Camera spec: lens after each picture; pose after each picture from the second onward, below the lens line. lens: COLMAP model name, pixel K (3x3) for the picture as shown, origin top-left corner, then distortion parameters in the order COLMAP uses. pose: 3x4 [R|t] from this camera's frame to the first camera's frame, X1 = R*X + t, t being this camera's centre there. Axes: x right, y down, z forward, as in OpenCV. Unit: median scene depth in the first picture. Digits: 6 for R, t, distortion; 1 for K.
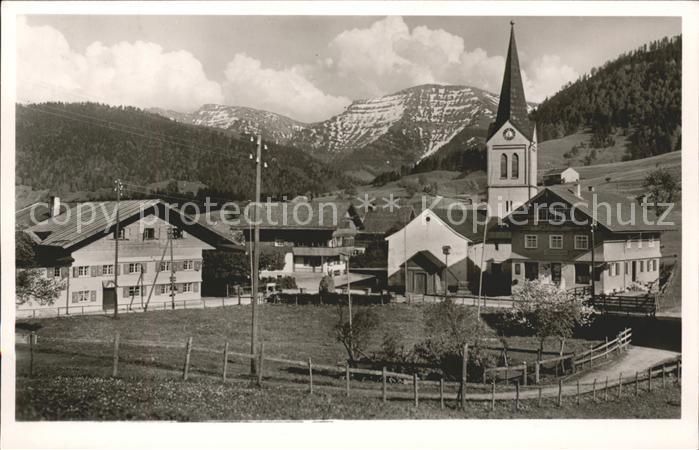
lens RADIAL K [[823.1, 0, 302.0], [0, 823.1, 225.0], [0, 0, 1]] dist [0.006463, -0.000382]
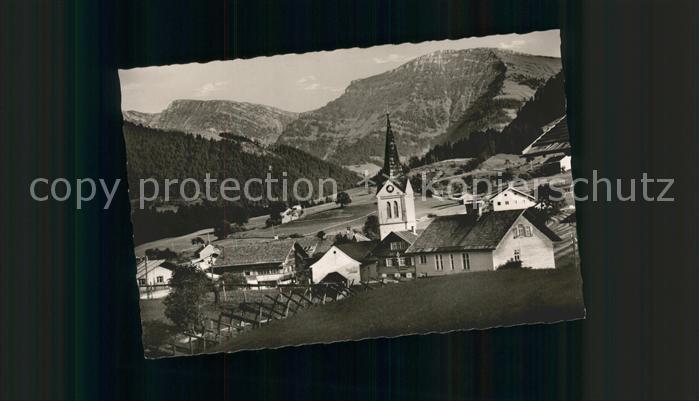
lens RADIAL K [[1358.8, 0, 349.5], [0, 1358.8, 200.5], [0, 0, 1]] dist [1.245834, 0.013323]
pose [[0.995757, -0.091997, 0.002102, 0.051199], [0.092005, 0.995751, -0.003813, -0.025981], [-0.001742, 0.003990, 0.999991, -0.451044]]
